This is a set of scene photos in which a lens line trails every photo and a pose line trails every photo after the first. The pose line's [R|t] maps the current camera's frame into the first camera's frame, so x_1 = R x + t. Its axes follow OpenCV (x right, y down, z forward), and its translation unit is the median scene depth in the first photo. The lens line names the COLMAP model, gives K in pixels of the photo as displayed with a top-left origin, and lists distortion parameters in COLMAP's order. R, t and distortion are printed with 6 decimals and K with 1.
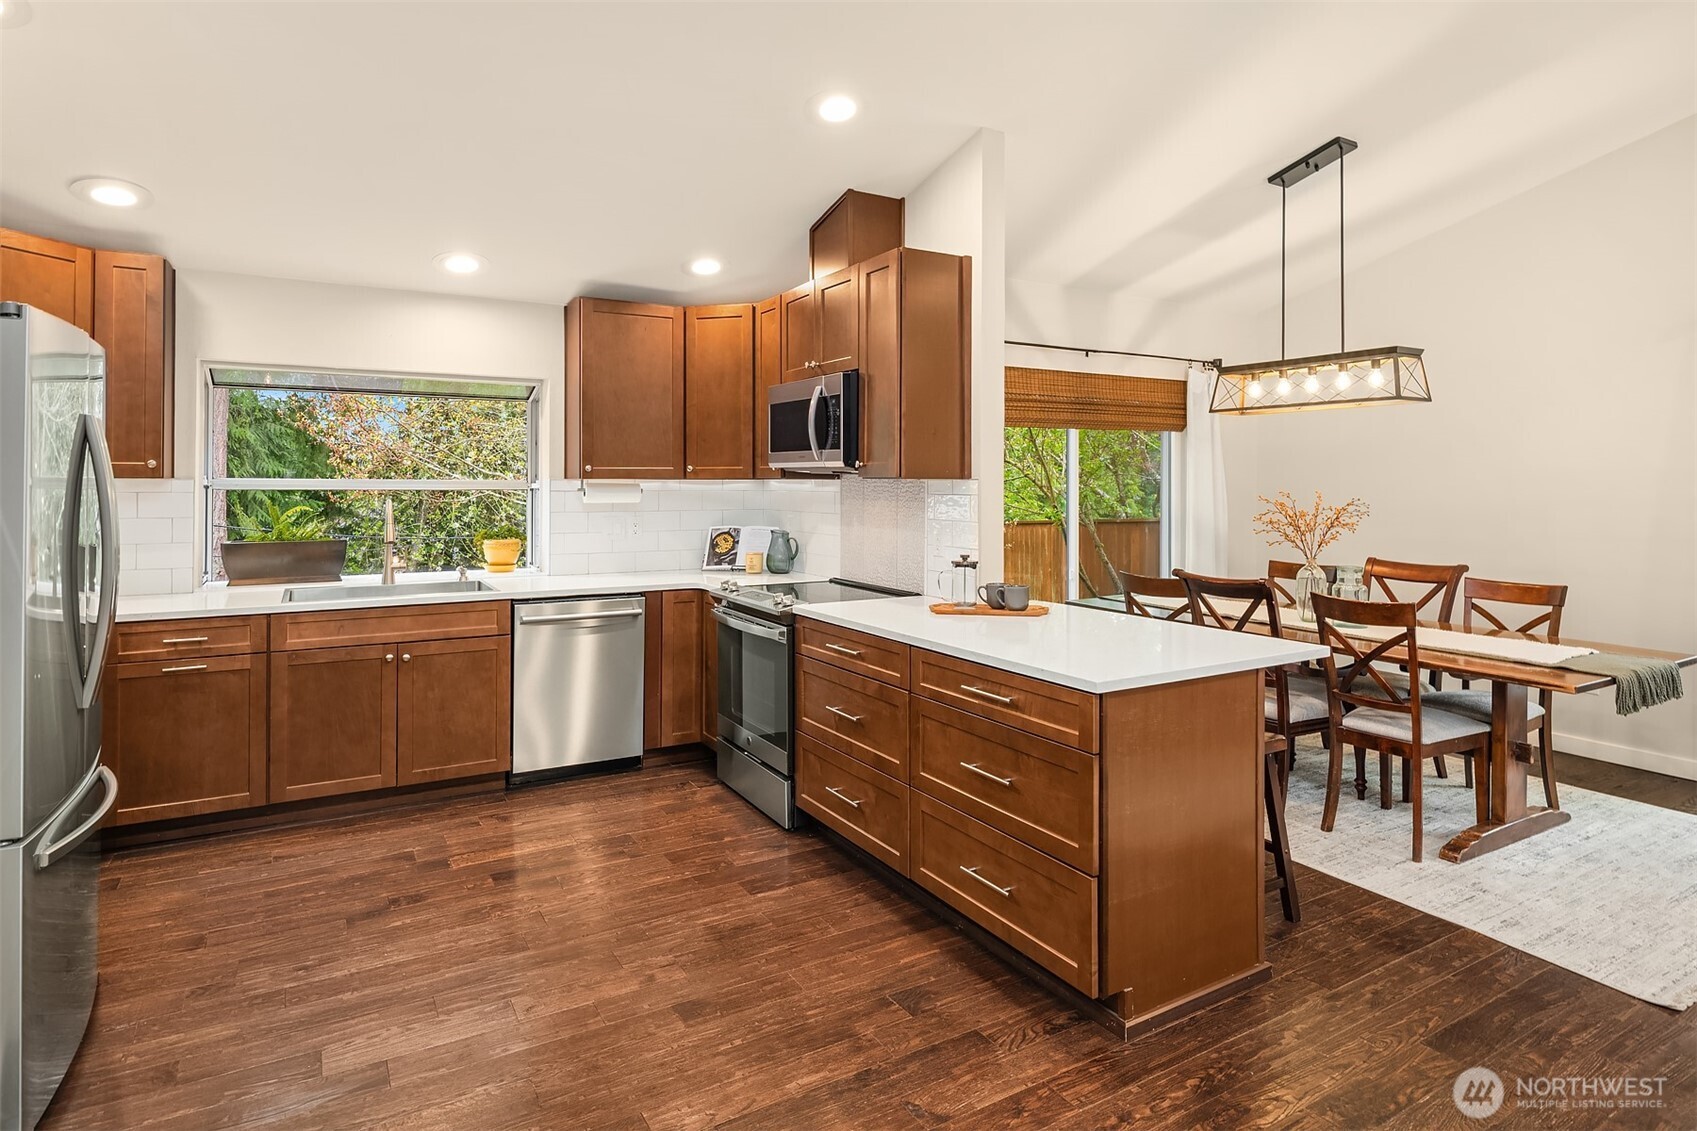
lens RADIAL K [[975.2, 0, 893.6], [0, 975.2, 483.0], [0, 0, 1]] dist [-0.002153, -0.000816]
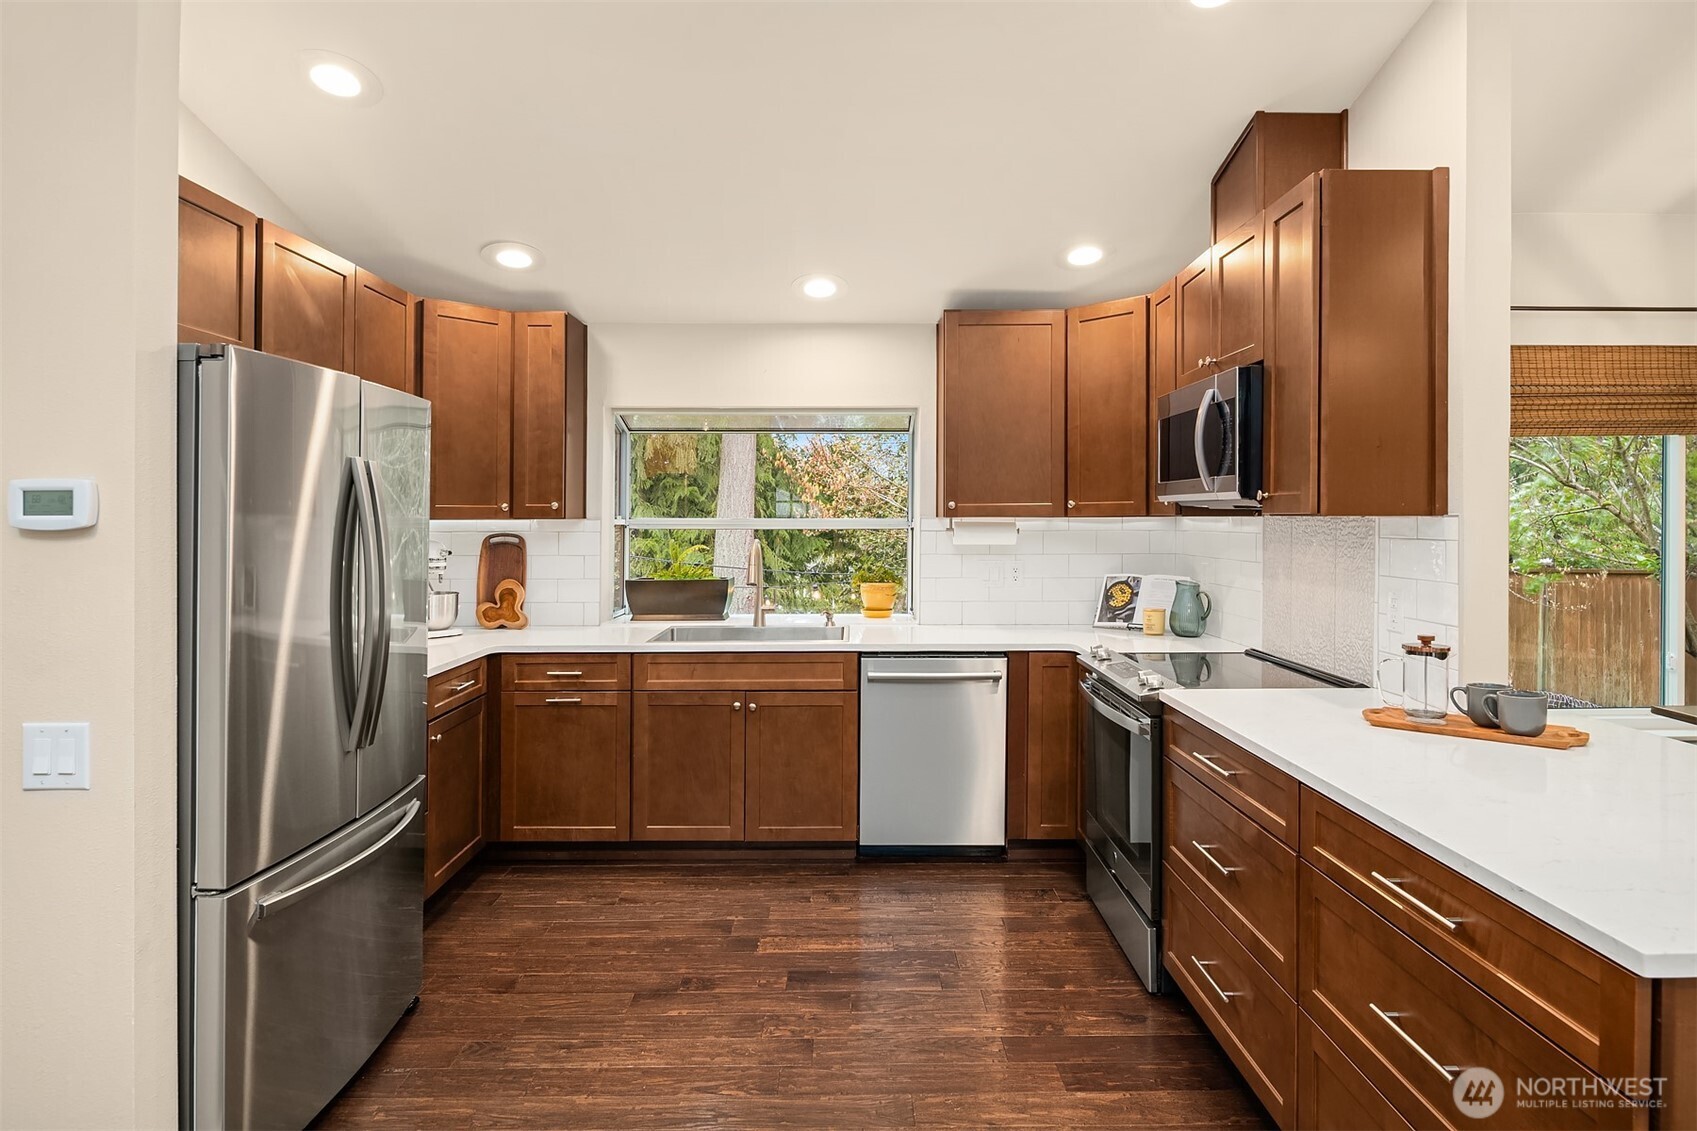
lens RADIAL K [[975.2, 0, 849.4], [0, 975.2, 526.9], [0, 0, 1]] dist [-0.002153, -0.000816]
pose [[0.854560, 0.000417, -0.519353, 0.073434], [0.003697, 0.999969, 0.006886, -0.002296], [0.519340, -0.007804, 0.854532, 0.240054]]
